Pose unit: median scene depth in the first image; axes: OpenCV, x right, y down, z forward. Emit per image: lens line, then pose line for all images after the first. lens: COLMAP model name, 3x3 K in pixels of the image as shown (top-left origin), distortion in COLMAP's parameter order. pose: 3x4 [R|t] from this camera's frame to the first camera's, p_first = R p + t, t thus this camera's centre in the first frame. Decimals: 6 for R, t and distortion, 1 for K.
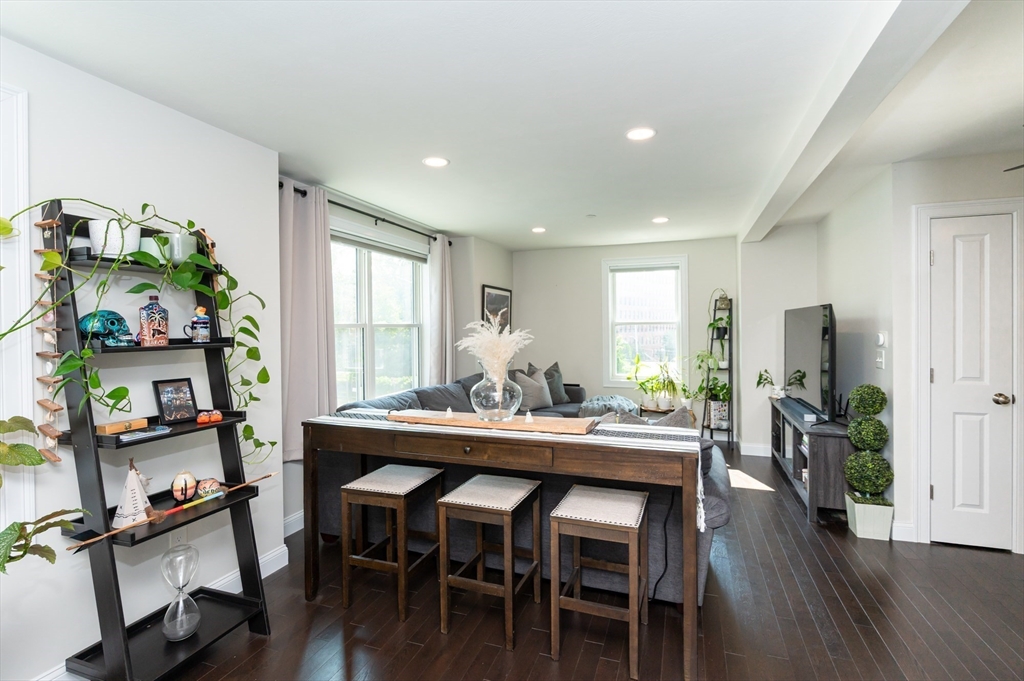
lens RADIAL K [[476.9, 0, 512.0], [0, 476.9, 340.5], [0, 0, 1]] dist [-0.000498, -0.000321]
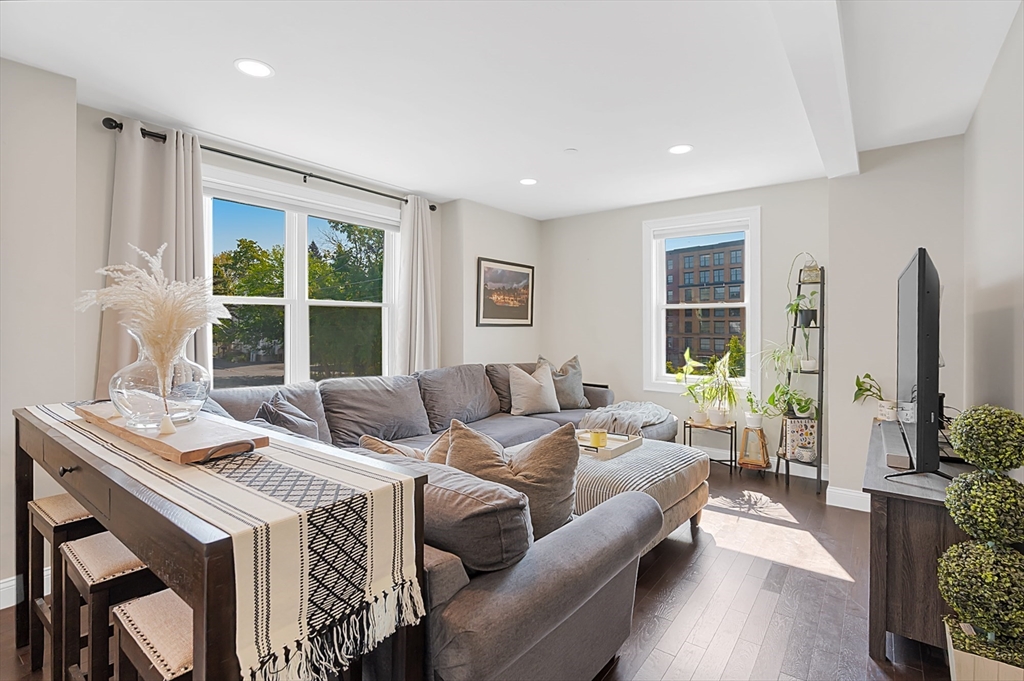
lens RADIAL K [[489.9, 0, 510.4], [0, 489.9, 330.7], [0, 0, 1]] dist [-0.001583, 0.000735]
pose [[0.956143, 0.013243, -0.292602, 0.245351], [-0.017623, 0.999769, -0.012337, 0.018307], [0.292371, 0.016952, 0.956155, 0.220590]]
